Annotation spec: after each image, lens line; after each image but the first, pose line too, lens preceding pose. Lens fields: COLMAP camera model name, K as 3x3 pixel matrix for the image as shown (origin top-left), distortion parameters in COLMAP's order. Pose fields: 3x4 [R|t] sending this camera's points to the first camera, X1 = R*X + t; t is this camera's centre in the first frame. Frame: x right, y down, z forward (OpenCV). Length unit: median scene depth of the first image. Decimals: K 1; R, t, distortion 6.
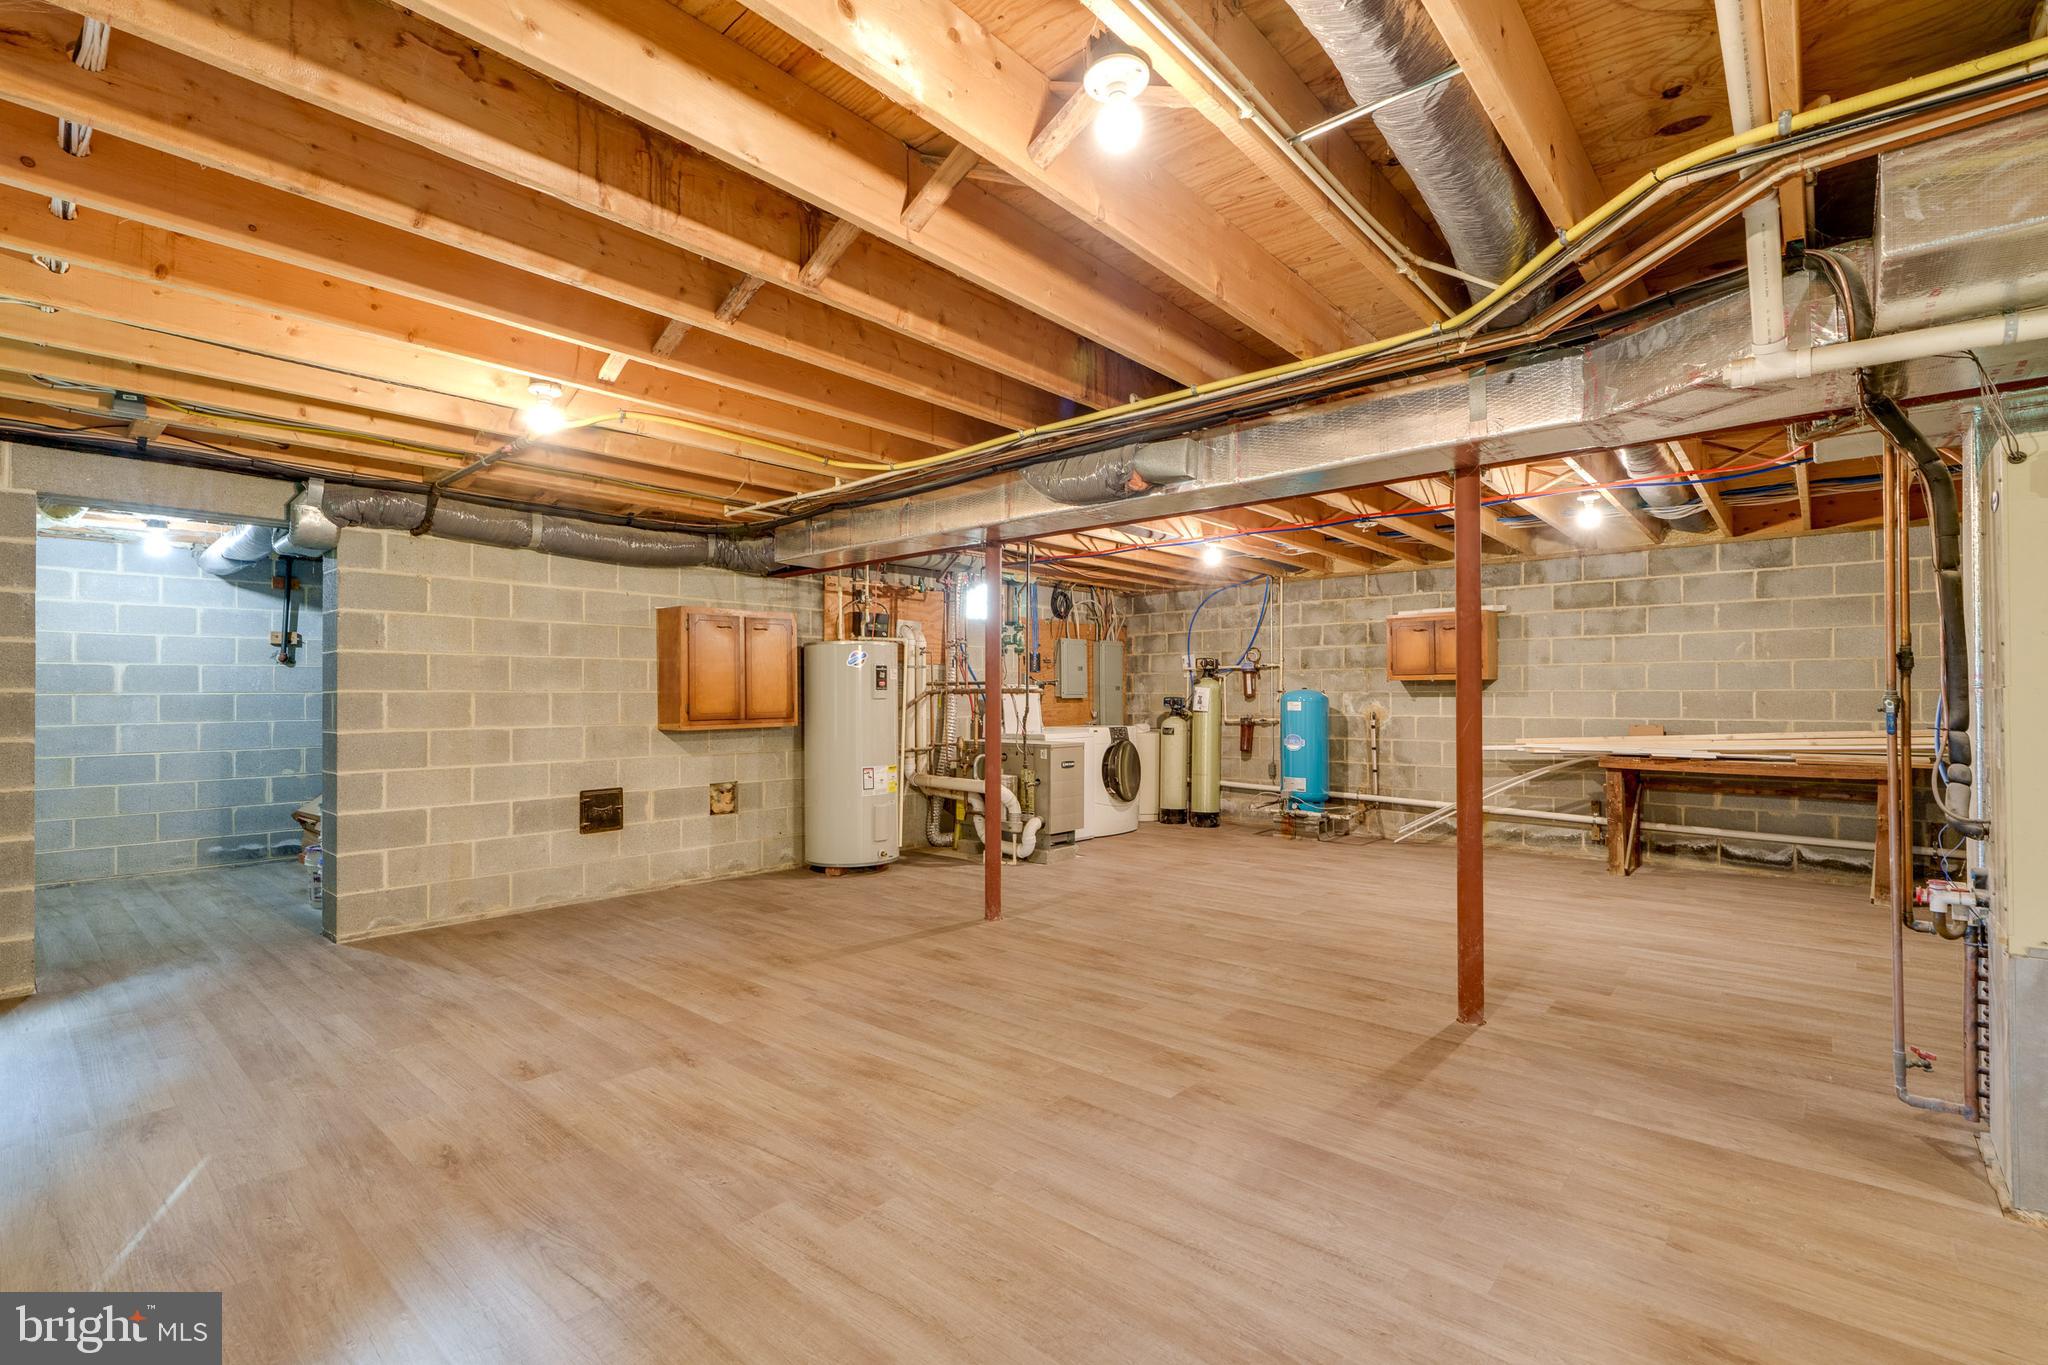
lens RADIAL K [[920.3, 0, 1017.0], [0, 920.3, 688.0], [0, 0, 1]] dist [-0.007249, -0.000114]
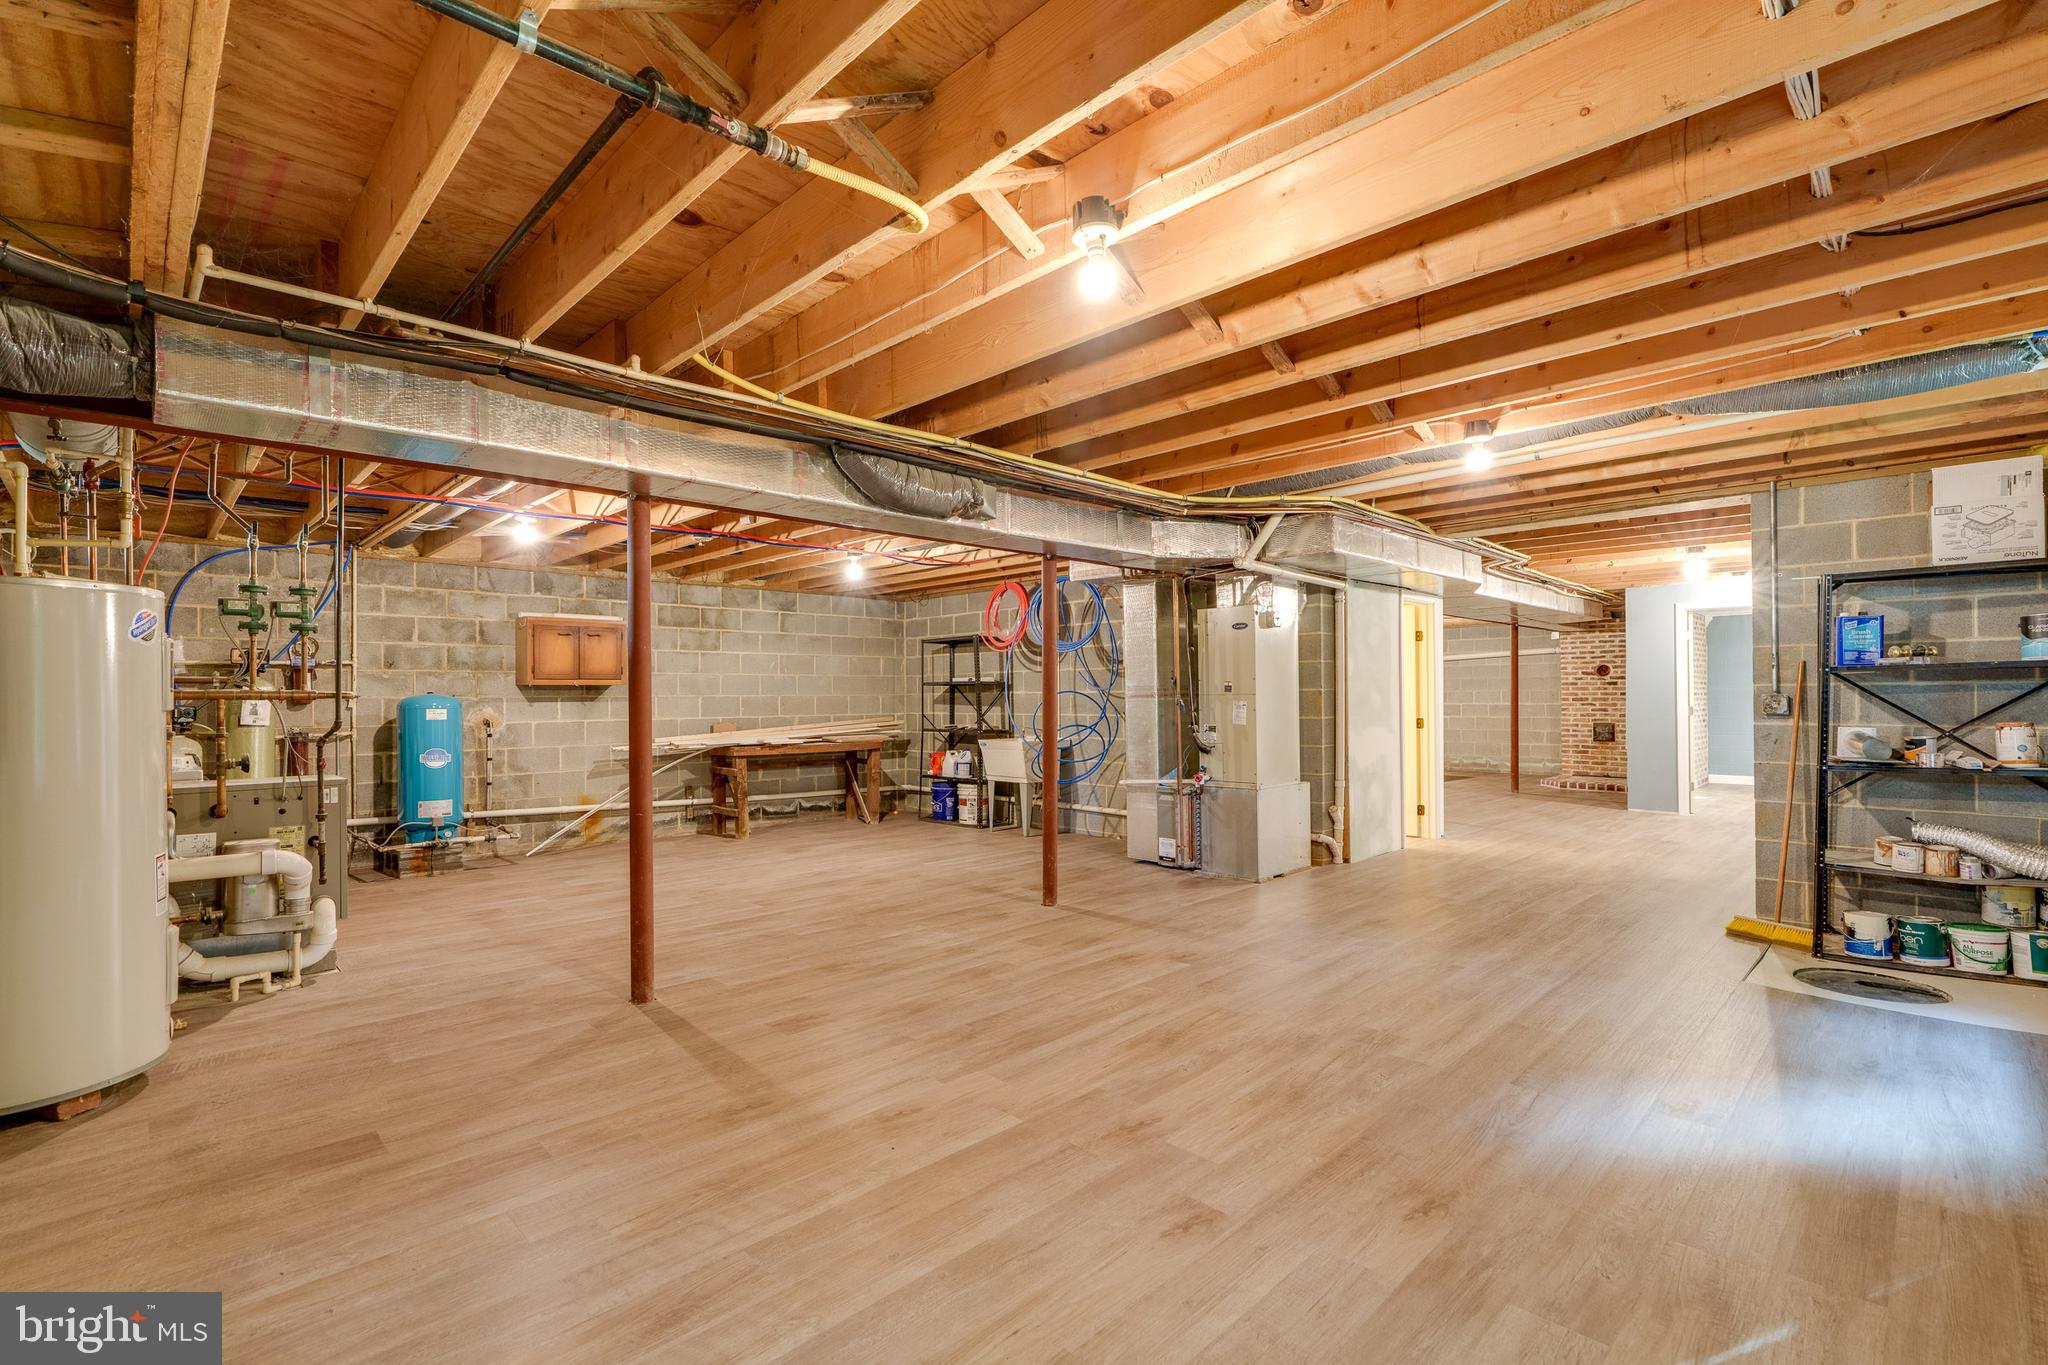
lens RADIAL K [[920.3, 0, 1017.0], [0, 920.3, 688.0], [0, 0, 1]] dist [-0.007249, -0.000114]
pose [[0.075994, 0.008819, 0.997069, -0.959498], [-0.003253, 0.999958, -0.008597, 0.002887], [-0.997103, -0.002590, 0.076020, 0.820713]]
